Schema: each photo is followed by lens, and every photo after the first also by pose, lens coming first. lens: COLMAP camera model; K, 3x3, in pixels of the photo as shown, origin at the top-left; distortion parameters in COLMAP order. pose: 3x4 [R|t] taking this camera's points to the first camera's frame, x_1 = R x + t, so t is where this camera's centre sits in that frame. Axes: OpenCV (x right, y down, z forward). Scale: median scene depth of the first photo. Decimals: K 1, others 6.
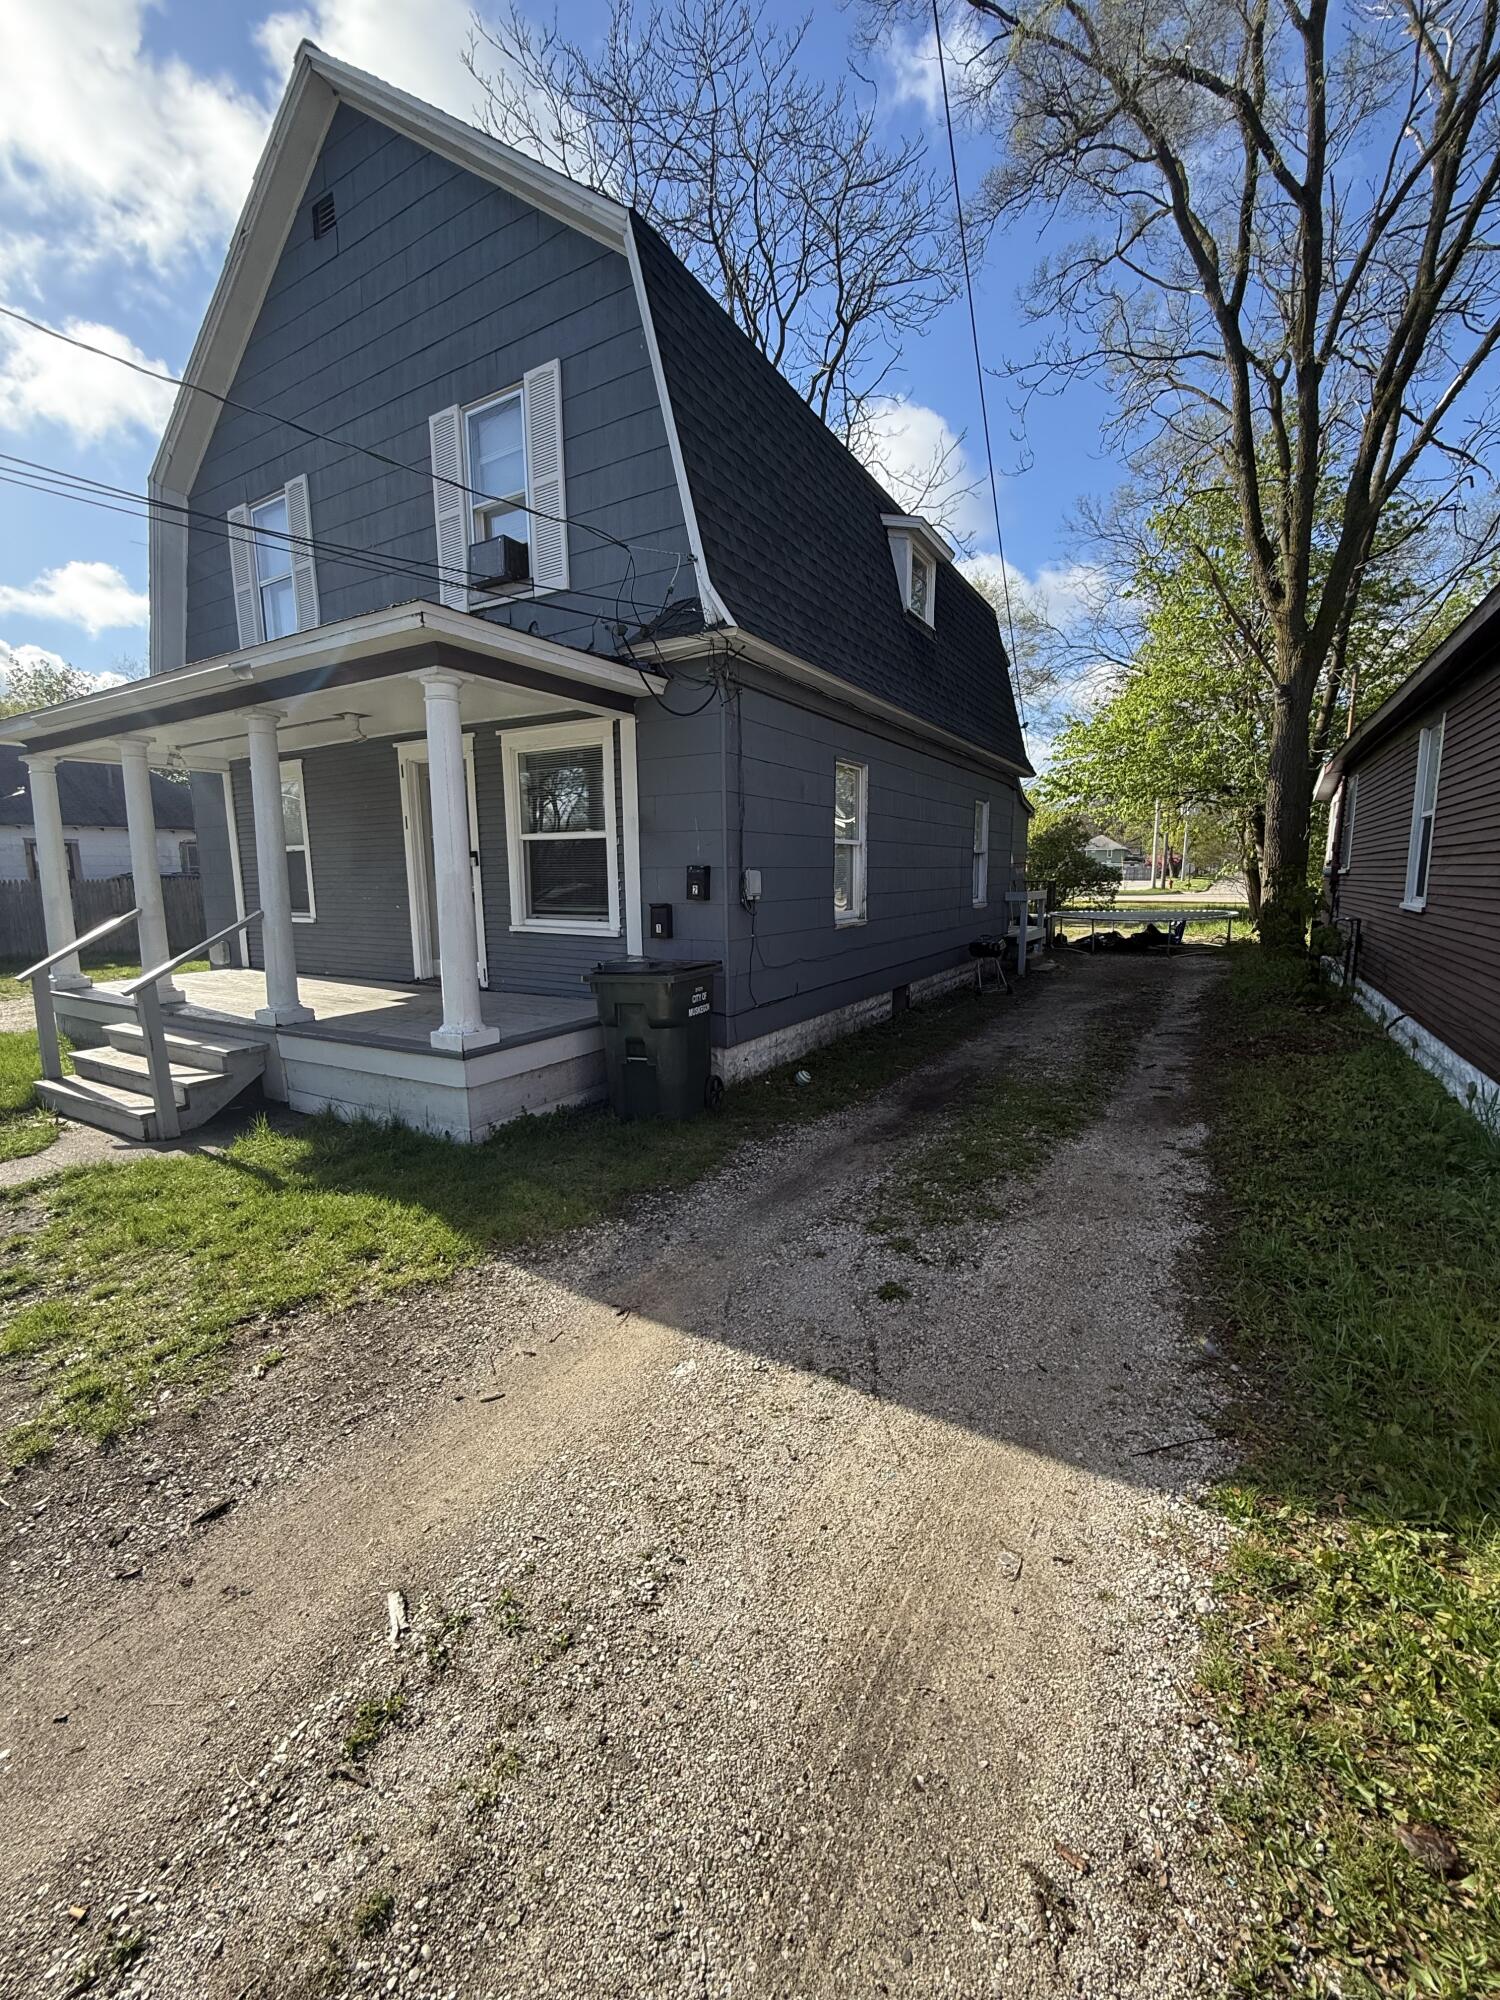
lens RADIAL K [[803.6, 0, 750.0], [0, 803.6, 1000.0], [0, 0, 1]] dist [-0.001089, -0.000137]
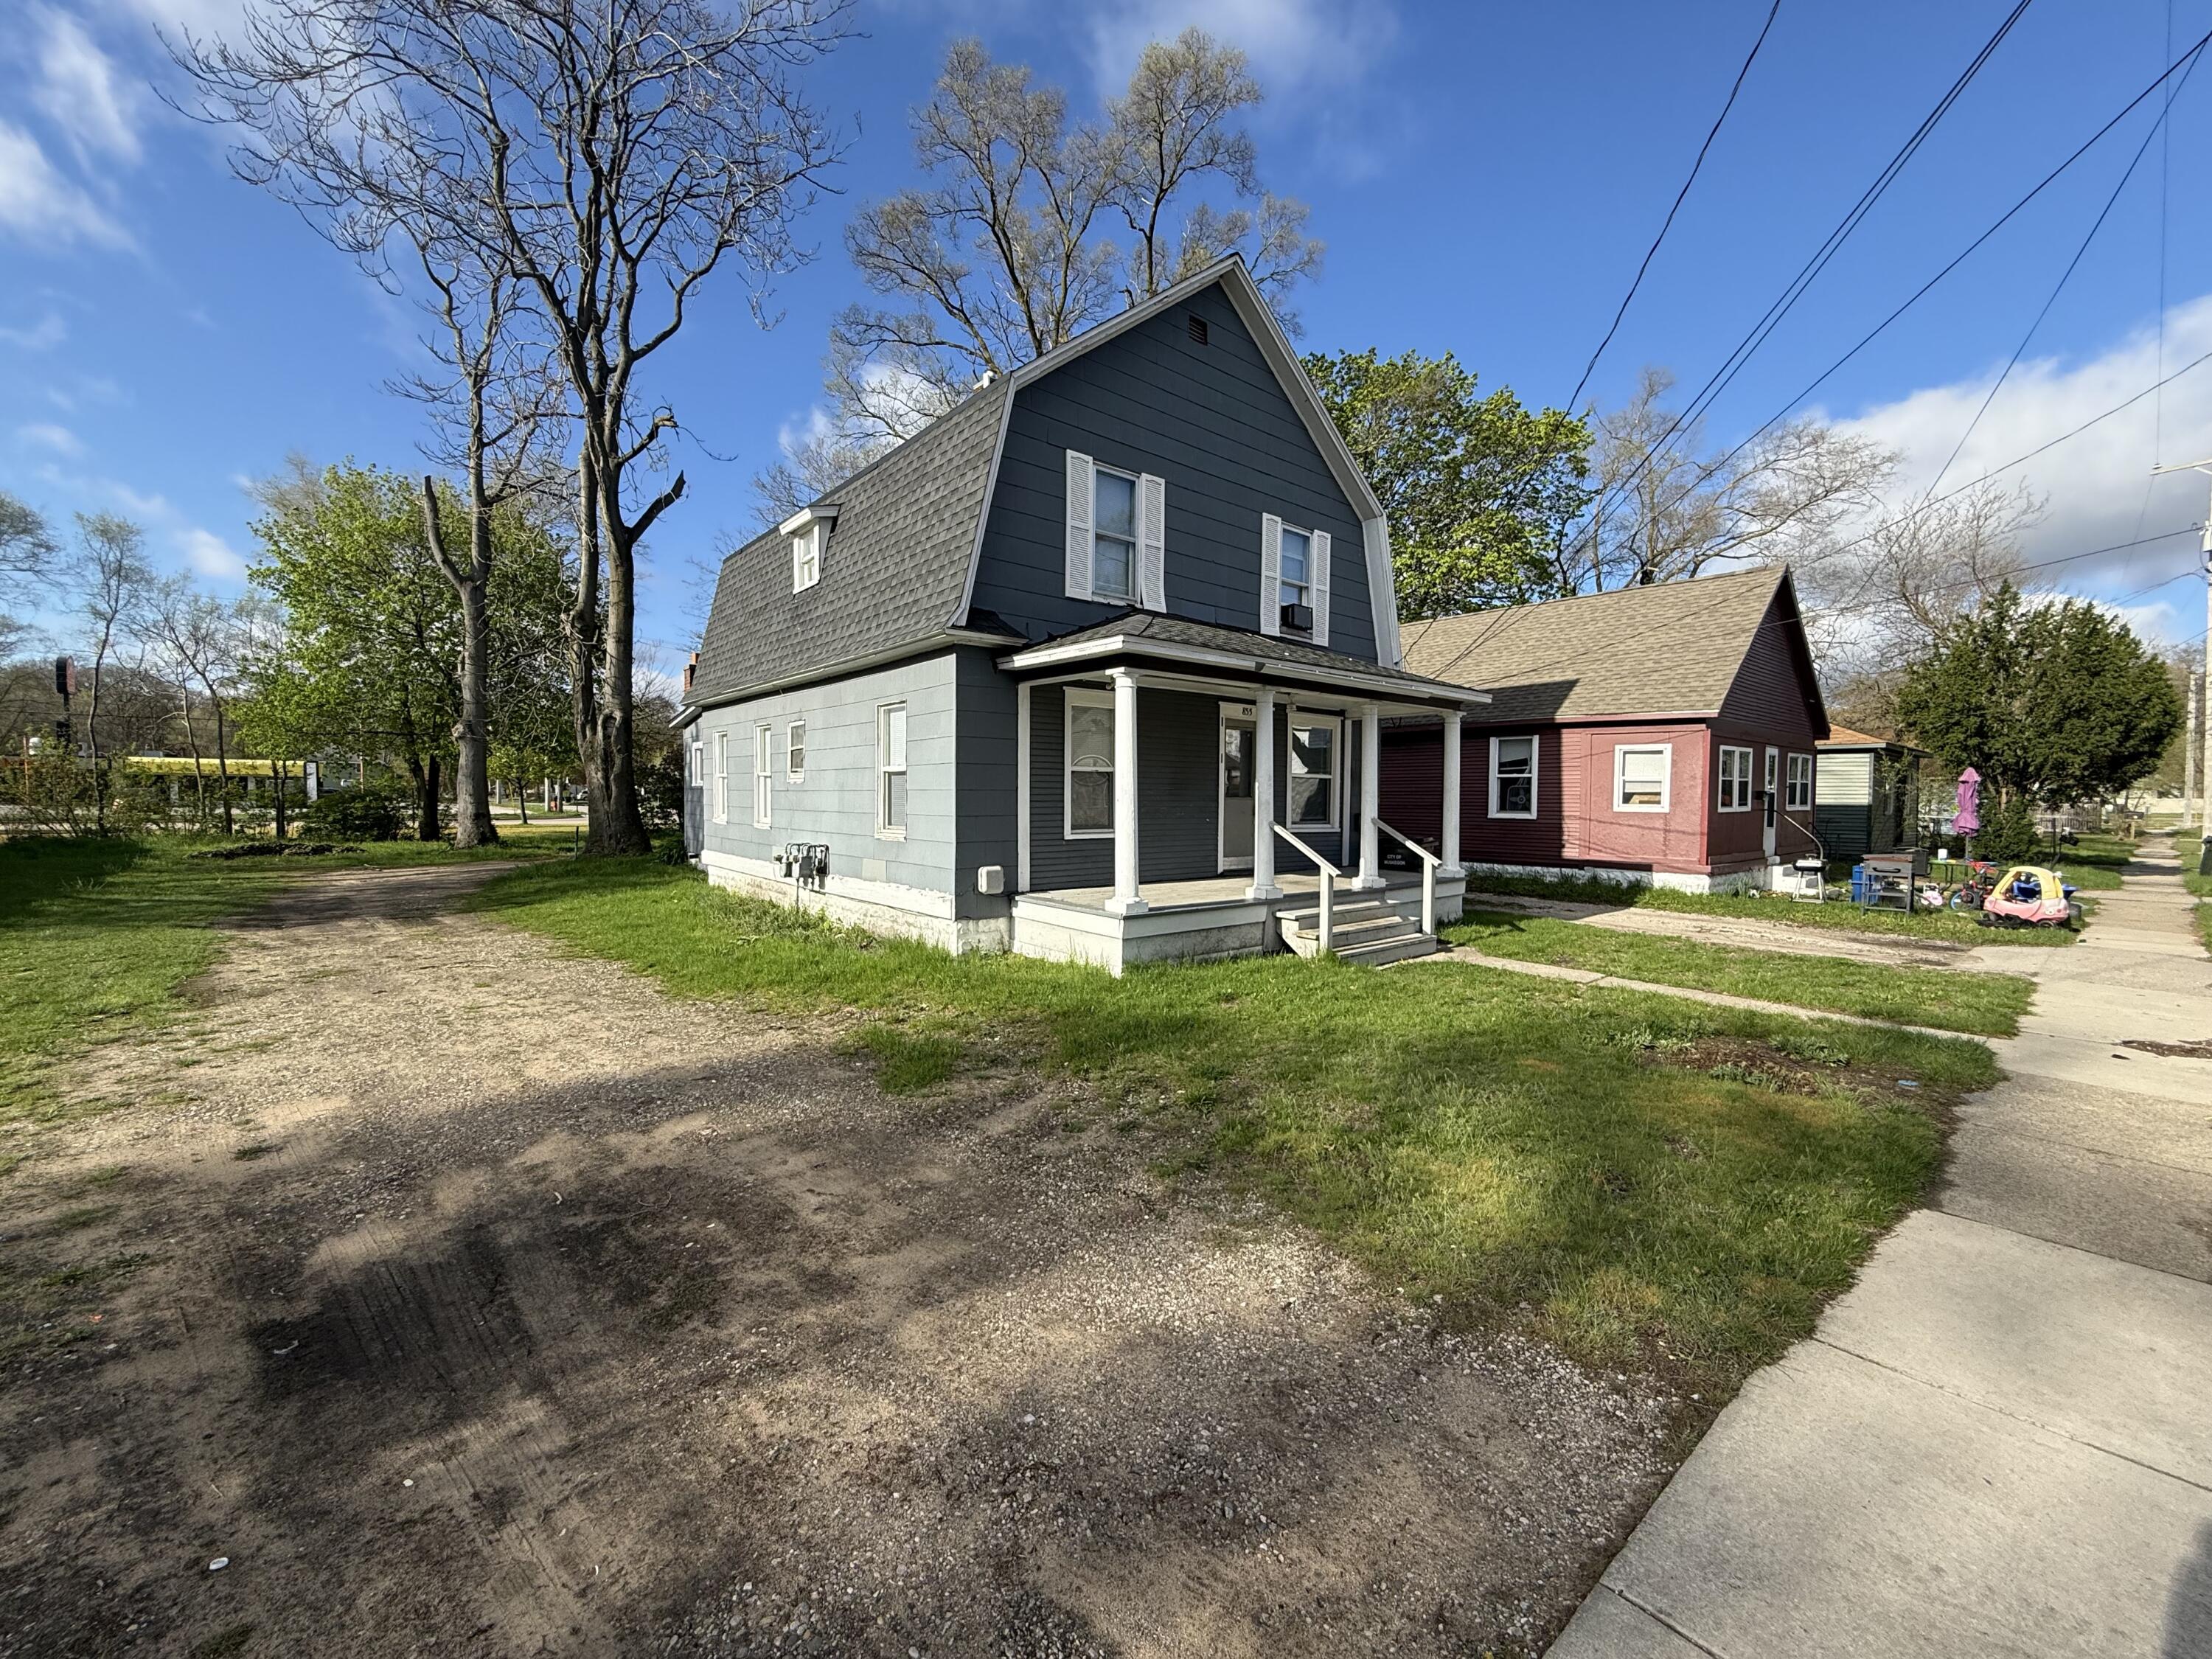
lens RADIAL K [[888.8, 0, 1106.0], [0, 888.8, 829.5], [0, 0, 1]] dist [-0.001089, -0.000137]
pose [[0.324064, -0.021721, 0.945786, -2.162823], [0.138955, 0.989986, -0.024876, -0.102747], [-0.935775, 0.139483, 0.323837, 0.802776]]
